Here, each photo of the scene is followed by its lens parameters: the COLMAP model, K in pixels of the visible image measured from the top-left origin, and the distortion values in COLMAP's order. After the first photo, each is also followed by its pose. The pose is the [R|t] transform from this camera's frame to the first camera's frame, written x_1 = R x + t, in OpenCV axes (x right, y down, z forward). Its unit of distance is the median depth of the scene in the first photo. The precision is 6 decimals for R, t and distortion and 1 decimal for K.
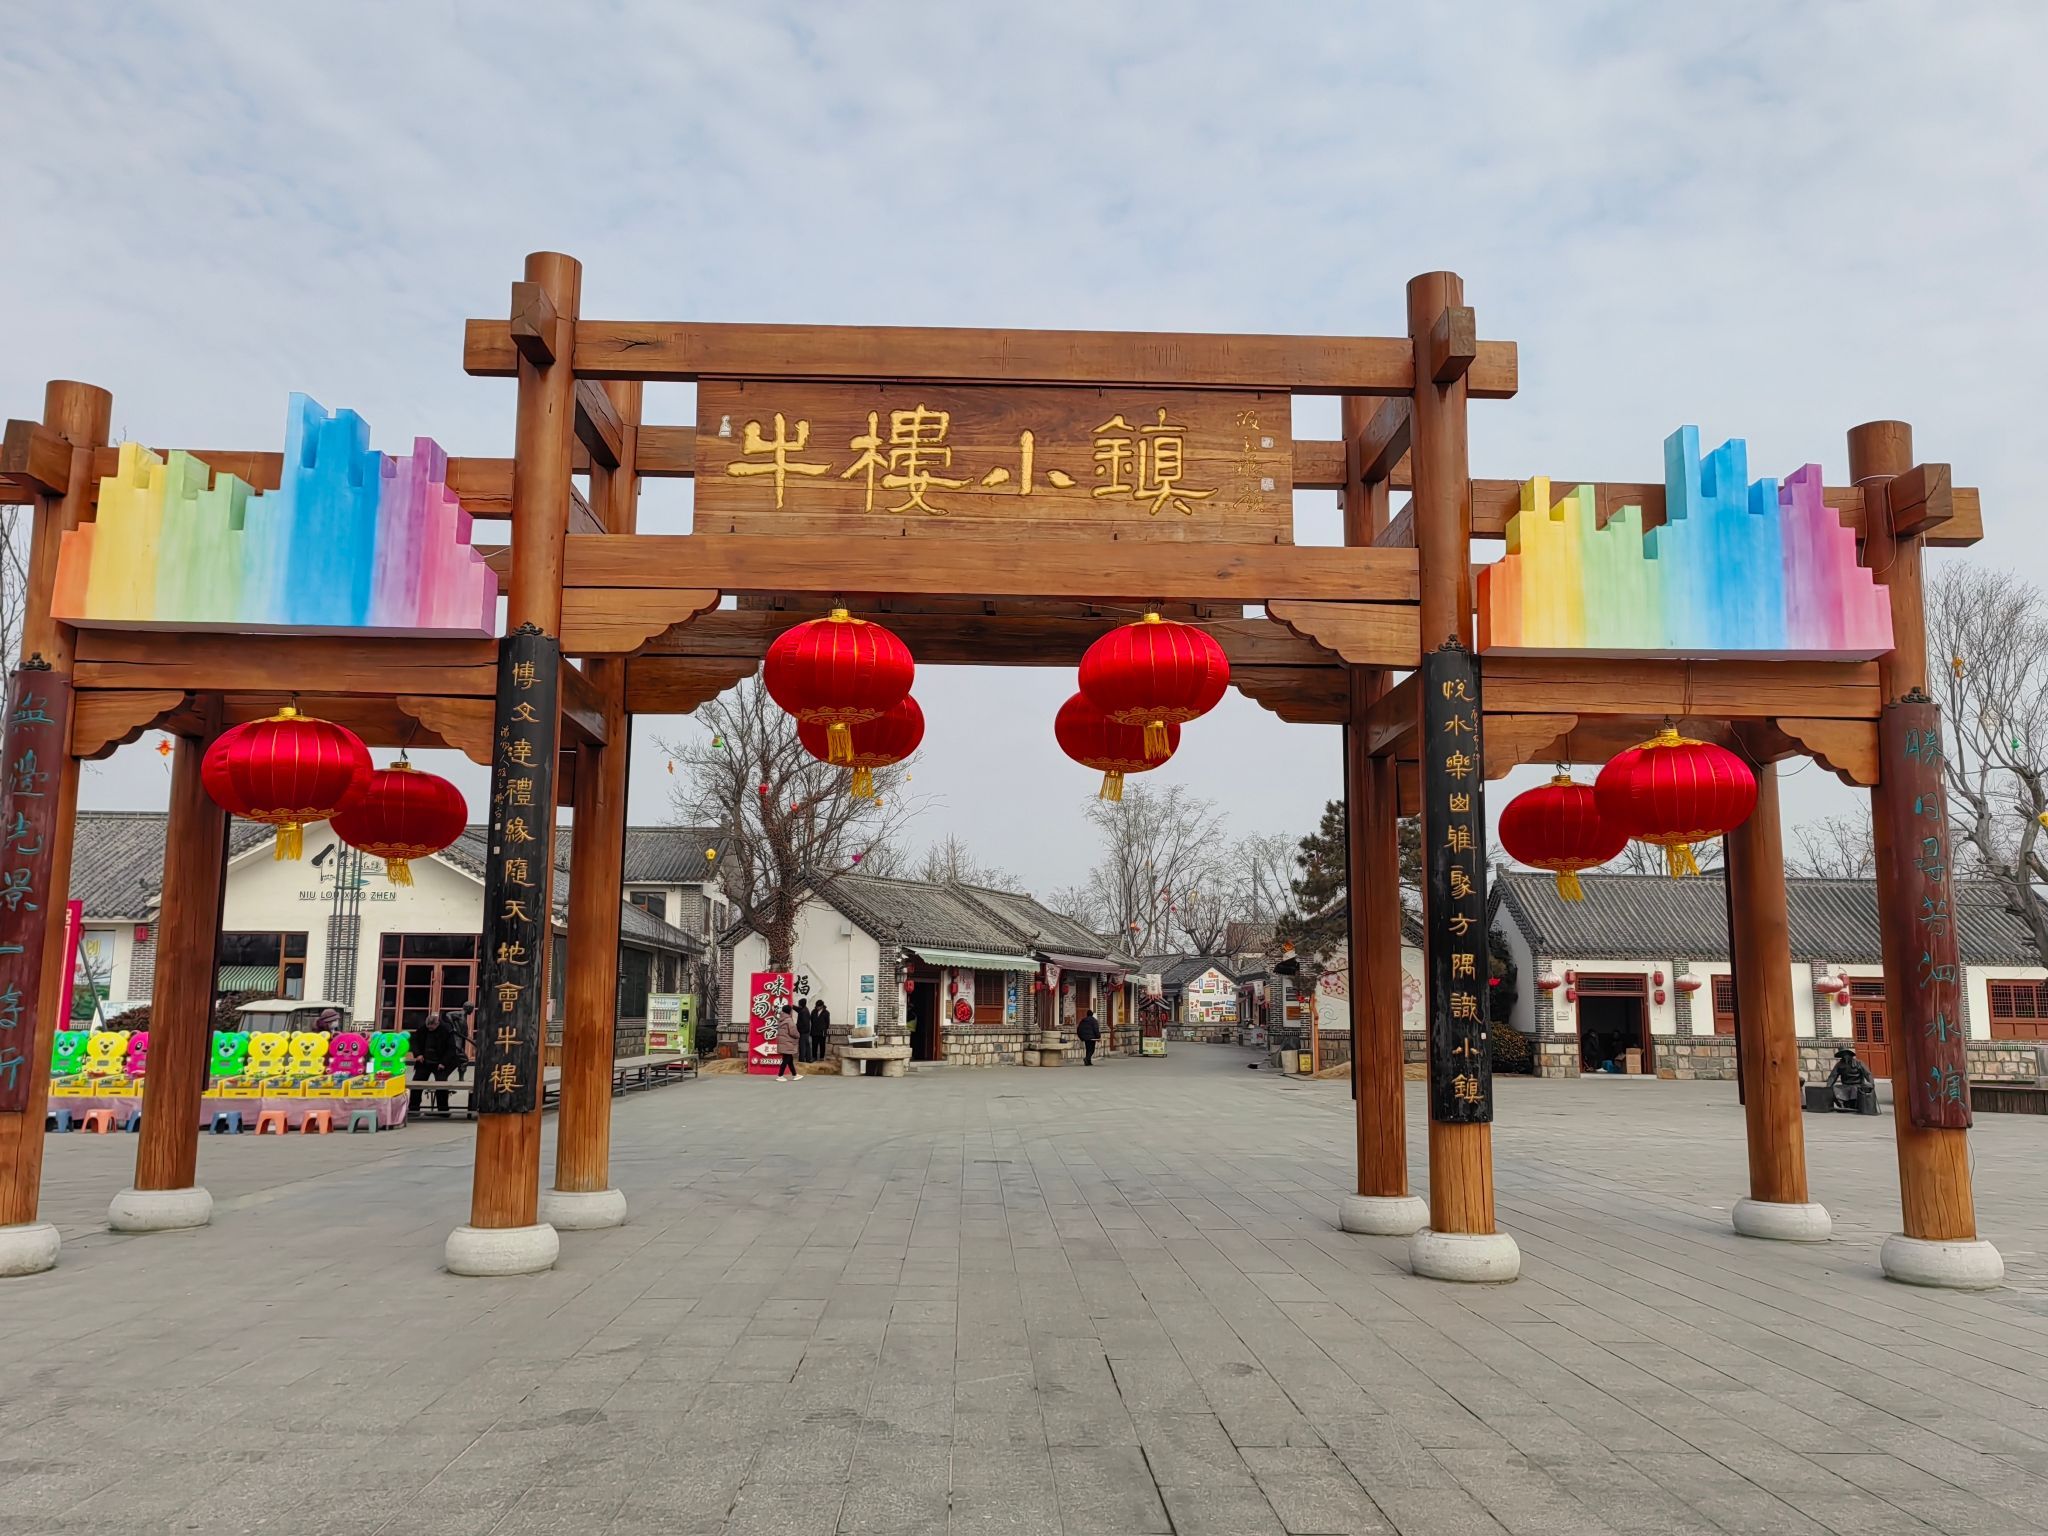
lens RADIAL K [[1620.9, 0, 1024.0], [0, 1620.9, 768.0], [0, 0, 1]] dist [-0.048485, -0.001264]
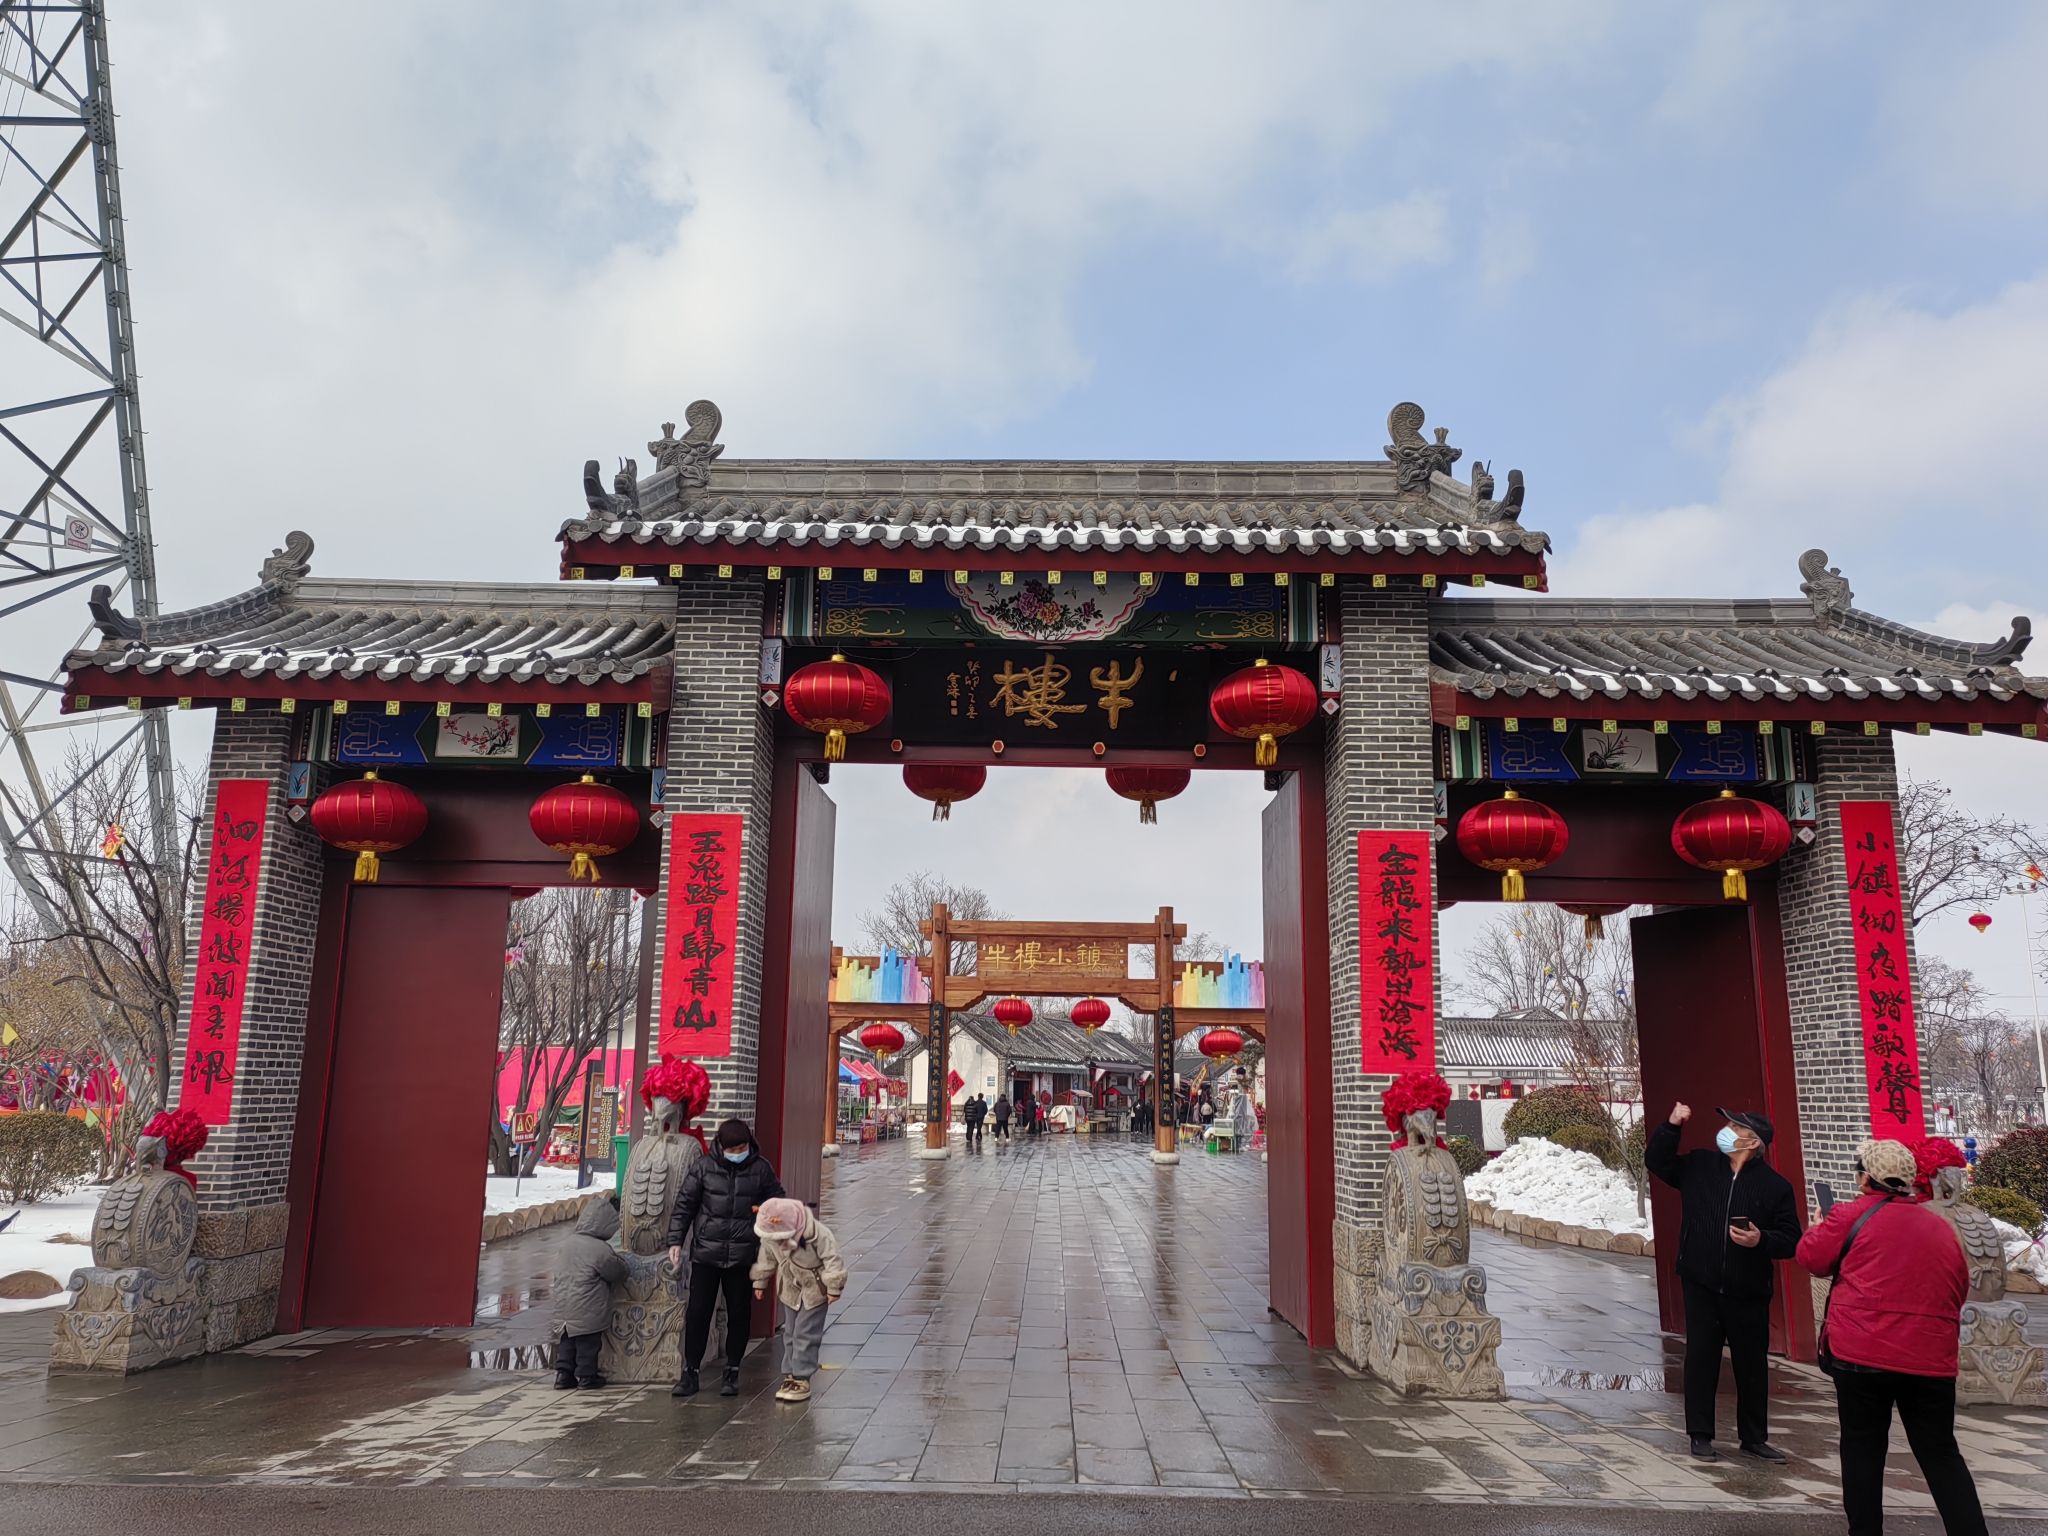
lens RADIAL K [[1642.0, 0, 1024.0], [0, 1642.0, 768.0], [0, 0, 1]] dist [0.037157, -0.004257]
pose [[0.998715, -0.007550, -0.050123, 0.112376], [0.005263, 0.998946, -0.045608, -0.443152], [0.050415, 0.045286, 0.997701, -2.888710]]
